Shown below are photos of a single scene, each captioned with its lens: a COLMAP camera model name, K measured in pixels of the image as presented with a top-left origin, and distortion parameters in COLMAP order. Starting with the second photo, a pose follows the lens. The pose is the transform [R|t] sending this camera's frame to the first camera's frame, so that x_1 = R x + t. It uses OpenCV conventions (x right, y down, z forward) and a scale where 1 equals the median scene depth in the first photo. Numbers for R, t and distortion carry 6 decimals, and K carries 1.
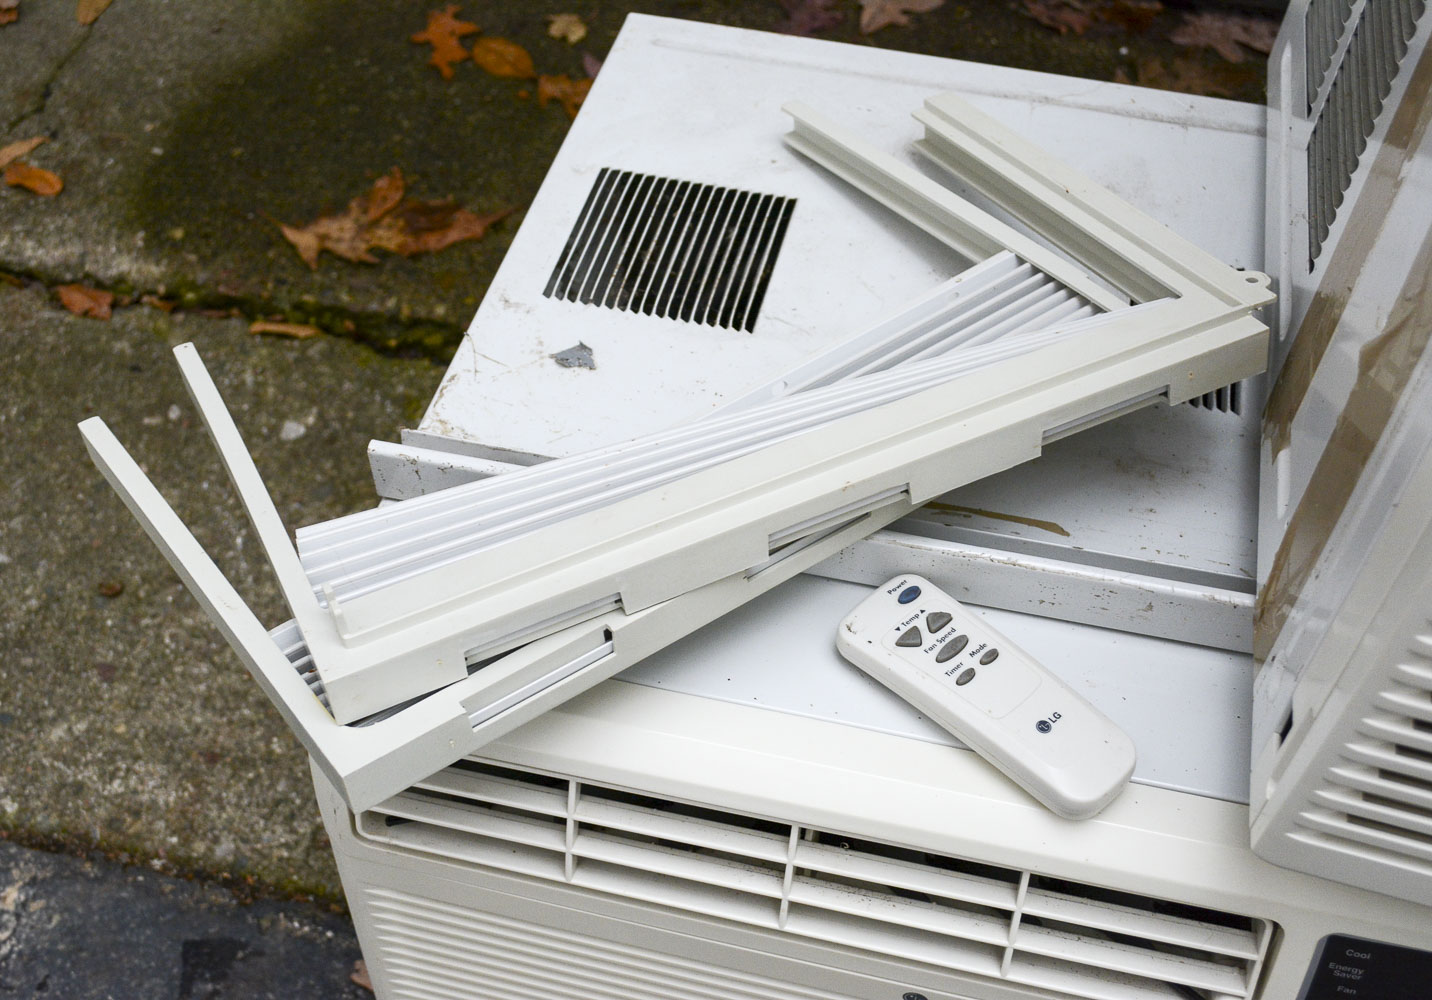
lens RADIAL K [[1722.2, 0, 711.9], [0, 1722.2, 501.0], [0, 0, 1]] dist [-0.048500, 0.000000]
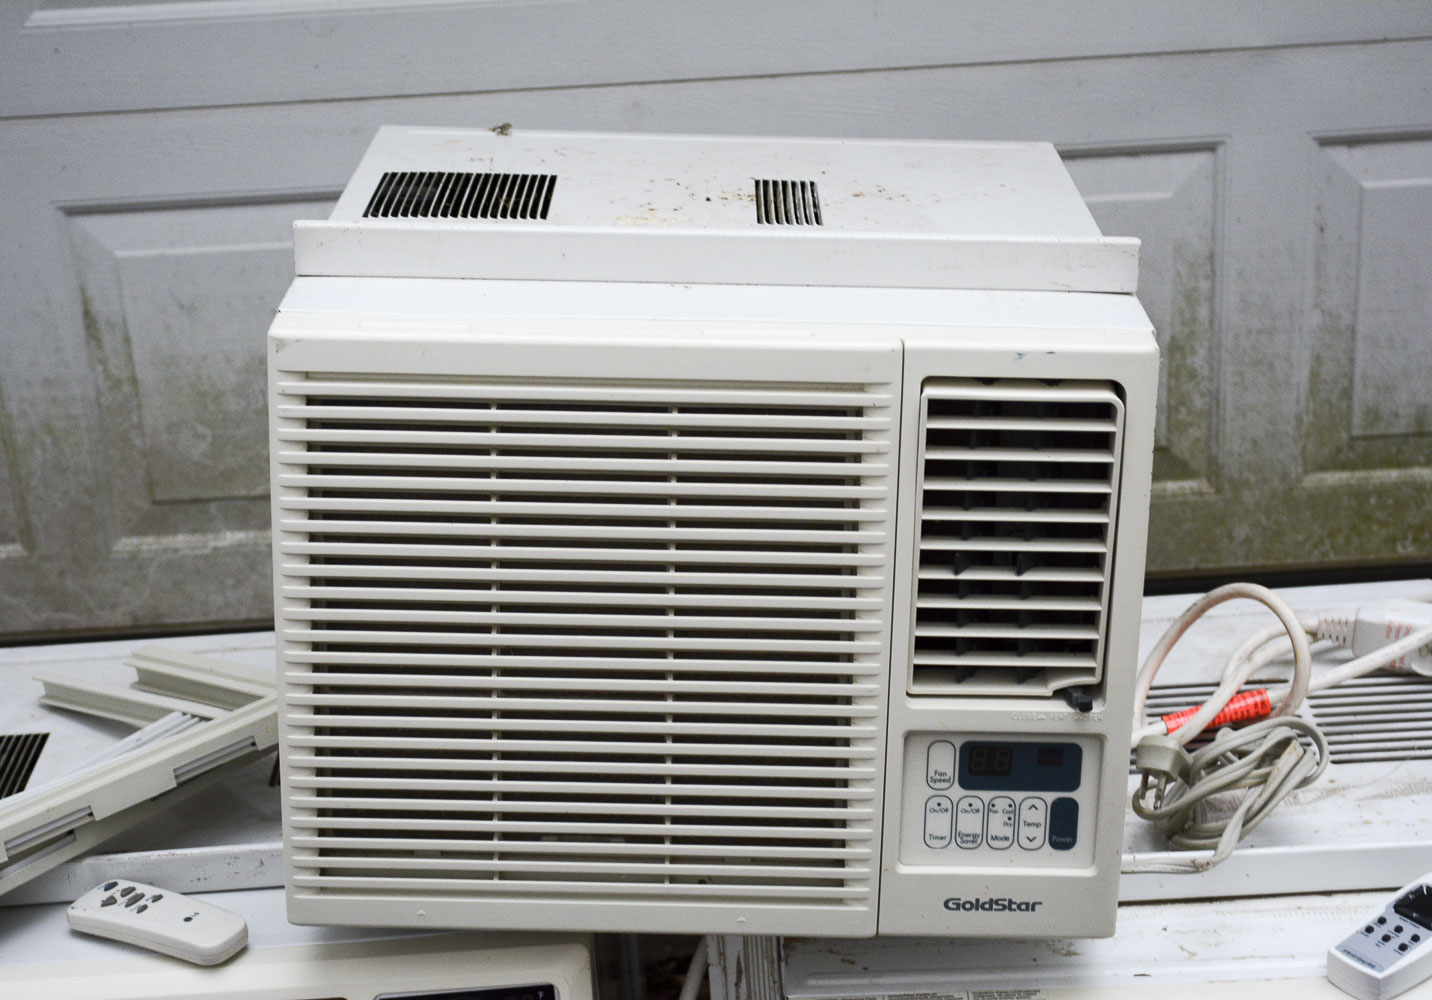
lens RADIAL K [[2780.6, 0, 694.4], [0, 2780.6, 488.0], [0, 0, 1]] dist [0.019506, 0.000000]
pose [[0.967958, -0.162364, 0.191562, 0.119805], [0.229087, 0.883391, -0.408828, 0.533034], [-0.102845, 0.439612, 0.892280, -0.892389]]
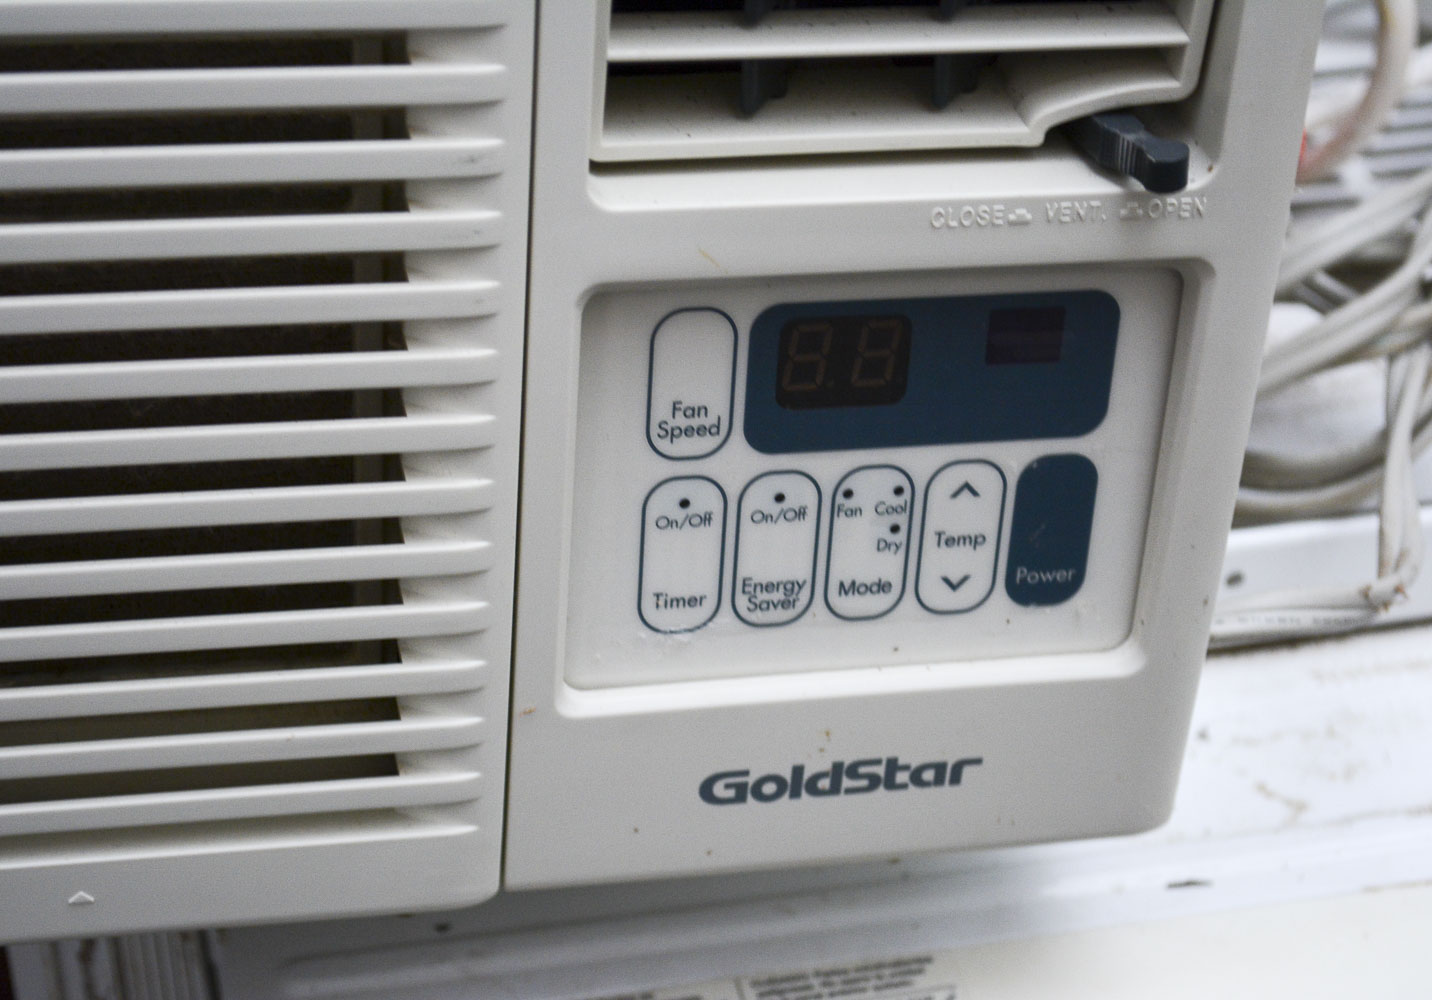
lens RADIAL K [[2985.5, 0, 712.6], [0, 2985.5, 502.7], [0, 0, 1]] dist [0.021950, 0.000000]
pose [[0.894471, -0.266988, 0.358663, 0.313089], [0.343540, 0.923791, -0.169087, 0.212273], [-0.286185, 0.274459, 0.918025, -0.028348]]
